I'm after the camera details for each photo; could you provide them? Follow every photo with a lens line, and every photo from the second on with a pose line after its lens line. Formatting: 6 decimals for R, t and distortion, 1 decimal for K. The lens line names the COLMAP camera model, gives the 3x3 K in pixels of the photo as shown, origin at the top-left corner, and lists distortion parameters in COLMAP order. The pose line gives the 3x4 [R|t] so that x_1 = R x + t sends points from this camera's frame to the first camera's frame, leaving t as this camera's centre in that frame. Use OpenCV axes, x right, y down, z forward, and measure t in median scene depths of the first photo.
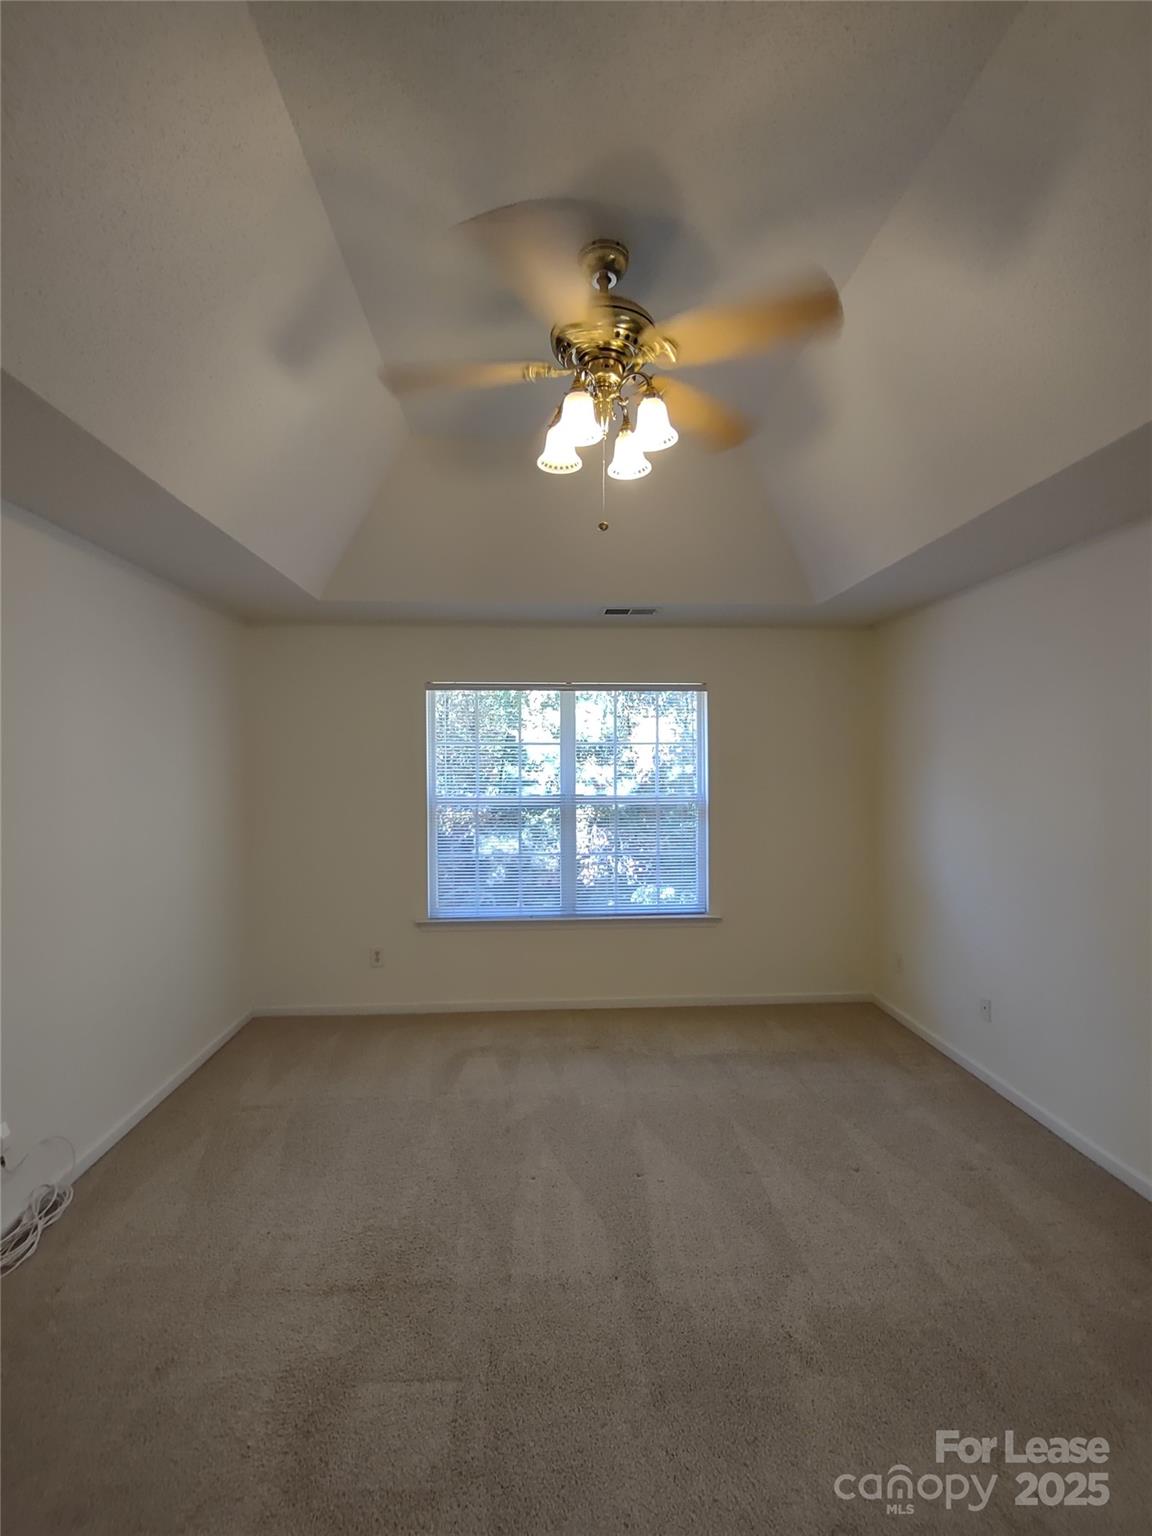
lens RADIAL K [[699.3, 0, 575.2], [0, 699.3, 768.3], [0, 0, 1]] dist [-0.001495, 0.000152]
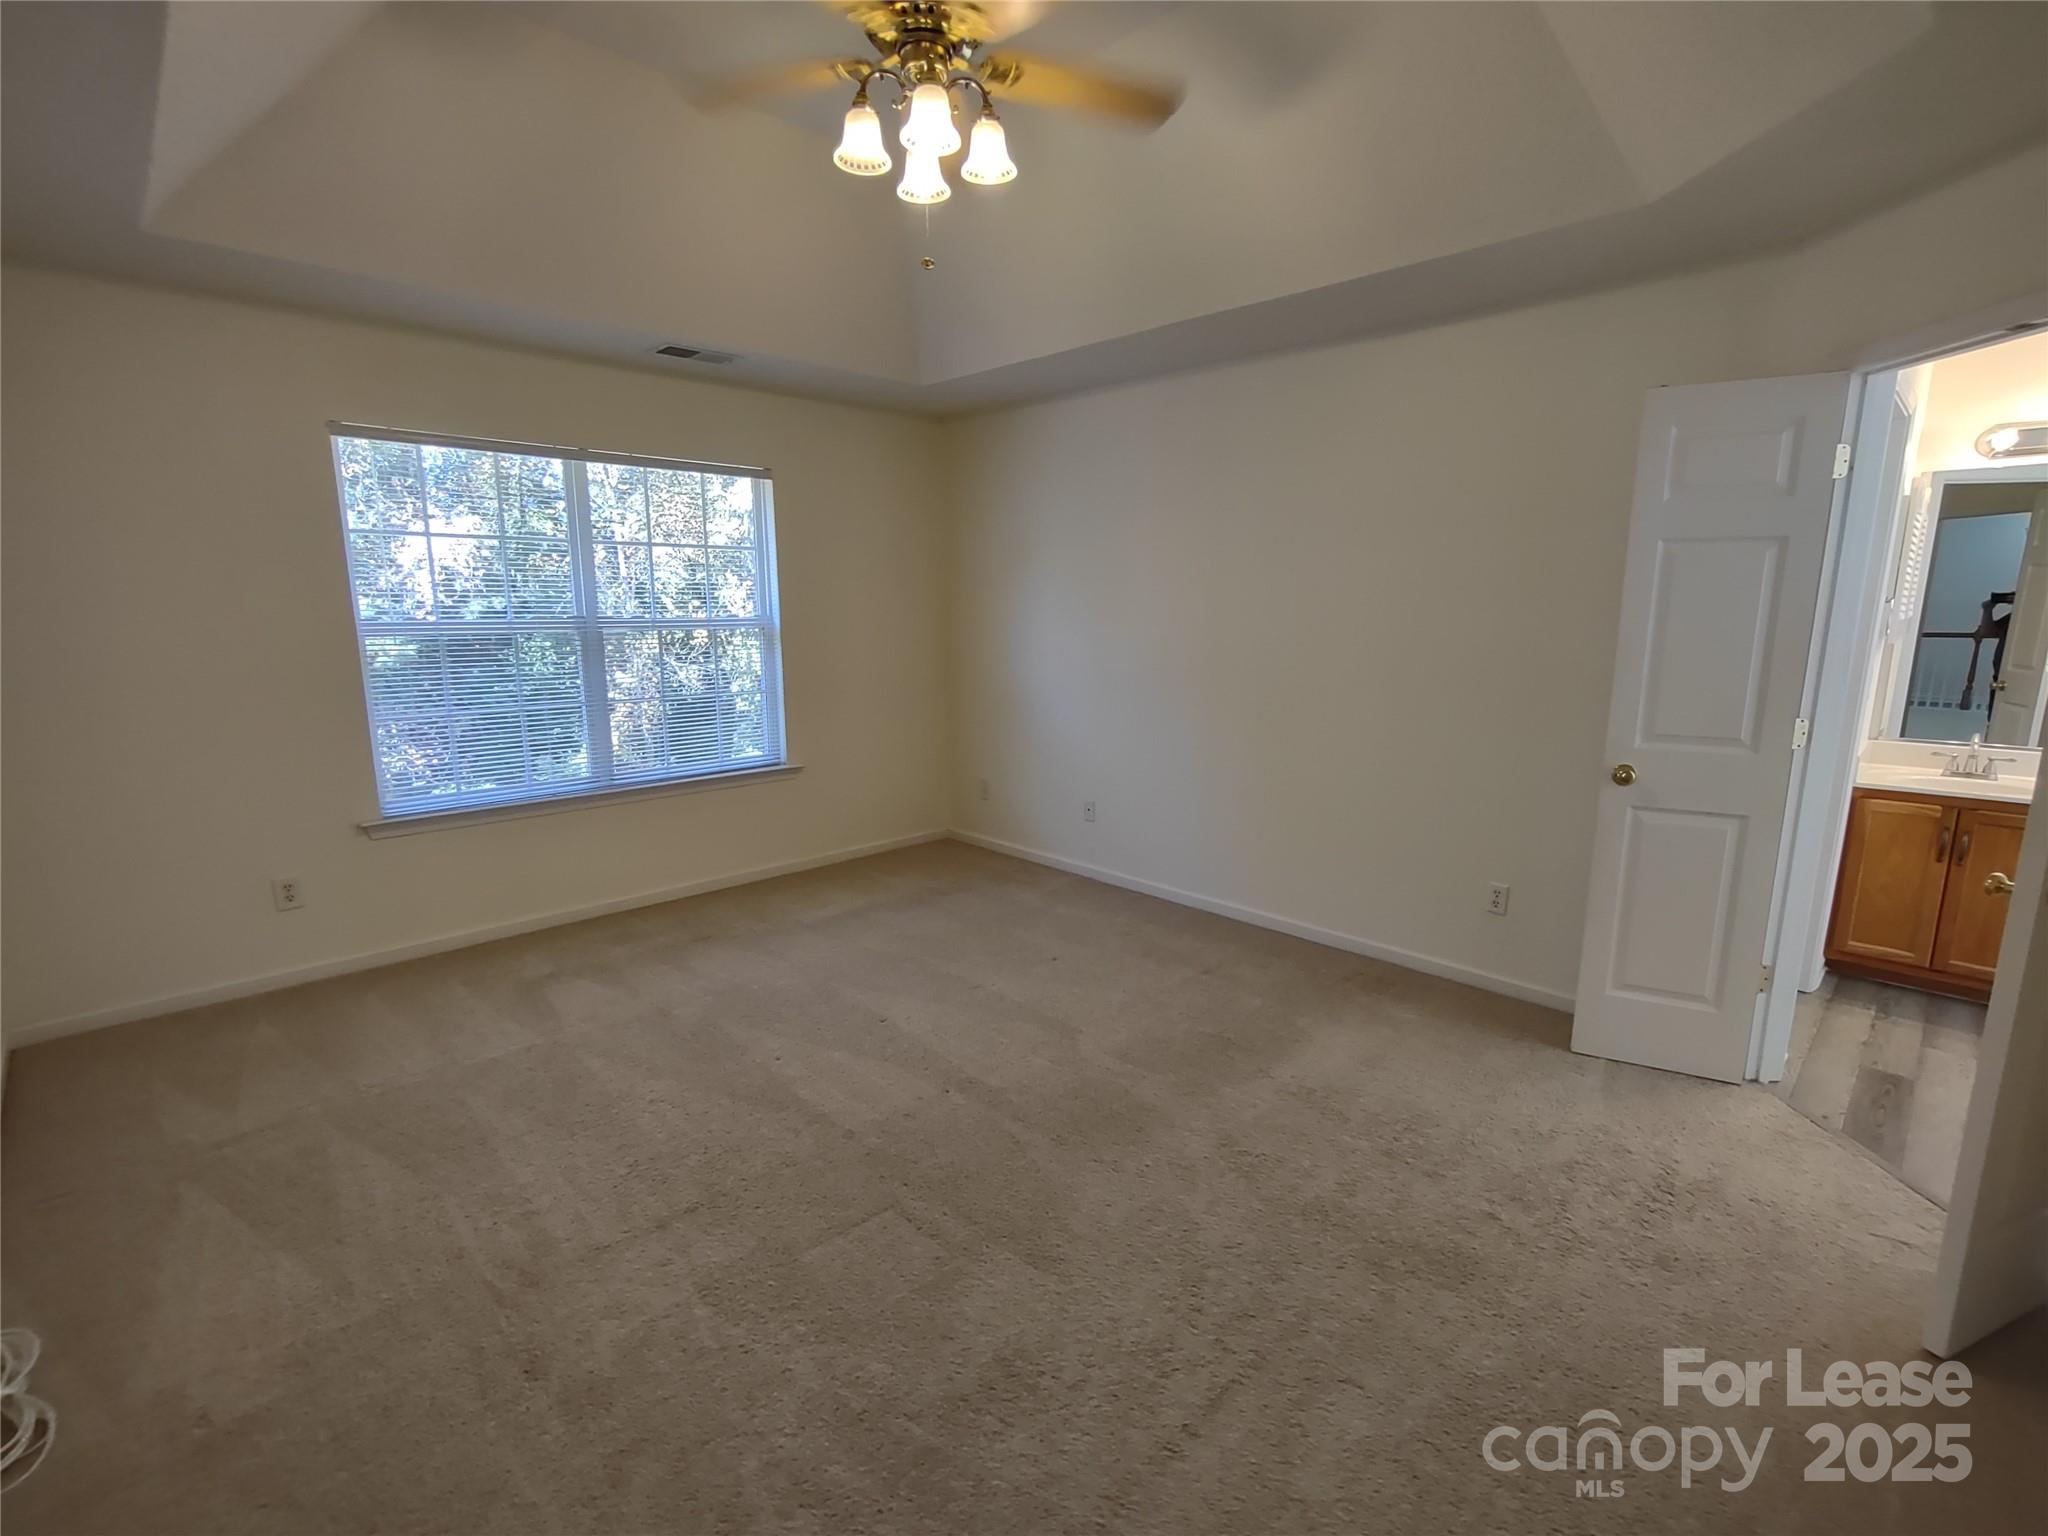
lens RADIAL K [[932.4, 0, 1034.8], [0, 932.4, 772.0], [0, 0, 1]] dist [-0.001495, 0.000152]
pose [[0.754675, -0.114960, 0.645949, -0.319361], [-0.000220, 0.984485, 0.175468, 0.029717], [-0.656099, -0.132563, 0.742941, 0.003951]]
